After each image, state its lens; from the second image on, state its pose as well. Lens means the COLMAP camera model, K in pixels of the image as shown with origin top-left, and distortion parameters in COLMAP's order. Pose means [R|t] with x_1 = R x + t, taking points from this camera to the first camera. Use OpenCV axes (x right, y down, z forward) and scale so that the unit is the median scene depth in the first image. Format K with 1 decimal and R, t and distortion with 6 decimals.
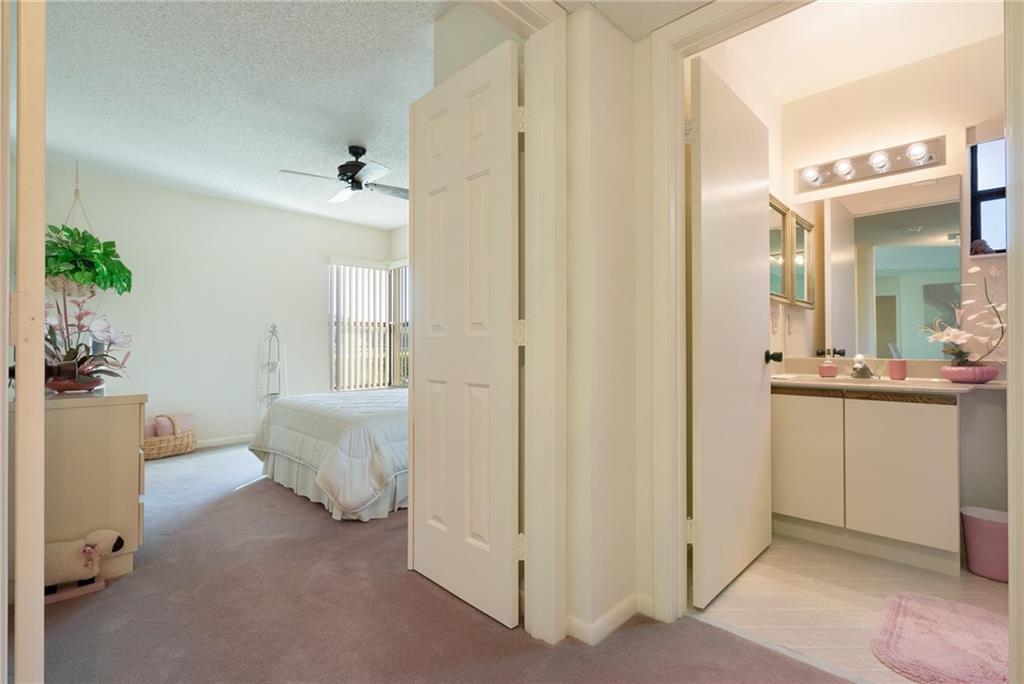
lens RADIAL K [[477.5, 0, 512.0], [0, 477.5, 342.0], [0, 0, 1]] dist [-0.001166, 0.000147]
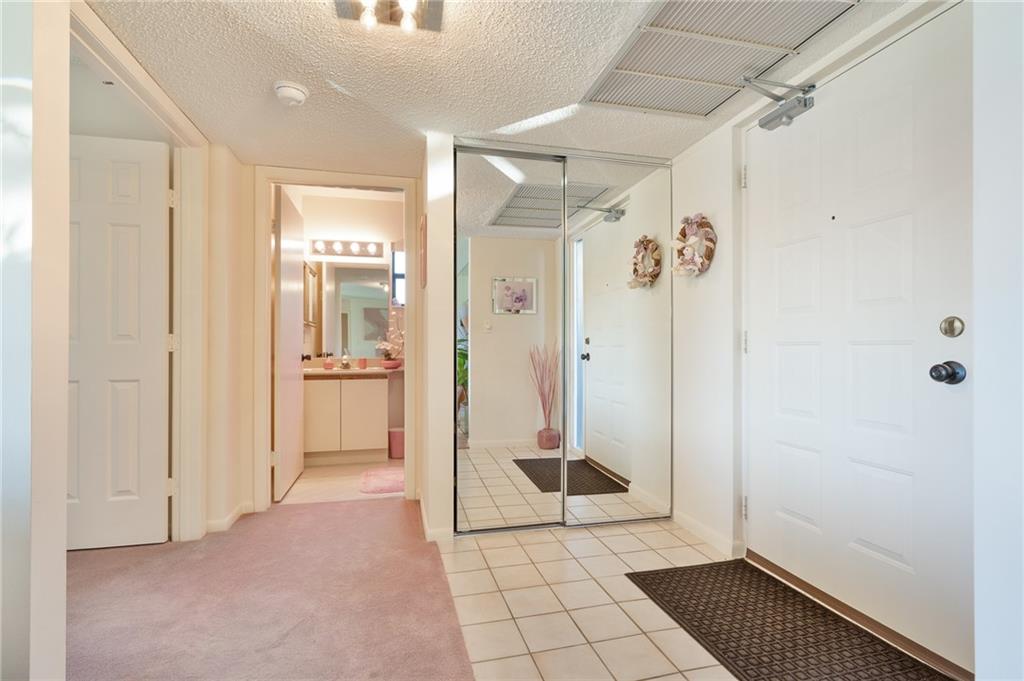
lens RADIAL K [[477.5, 0, 512.0], [0, 477.5, 340.5], [0, 0, 1]] dist [-0.001166, 0.000147]
pose [[0.520094, 0.014303, 0.853989, -0.669609], [-0.002764, 0.999883, -0.015063, -0.006838], [-0.854105, 0.005473, 0.520073, -0.649965]]
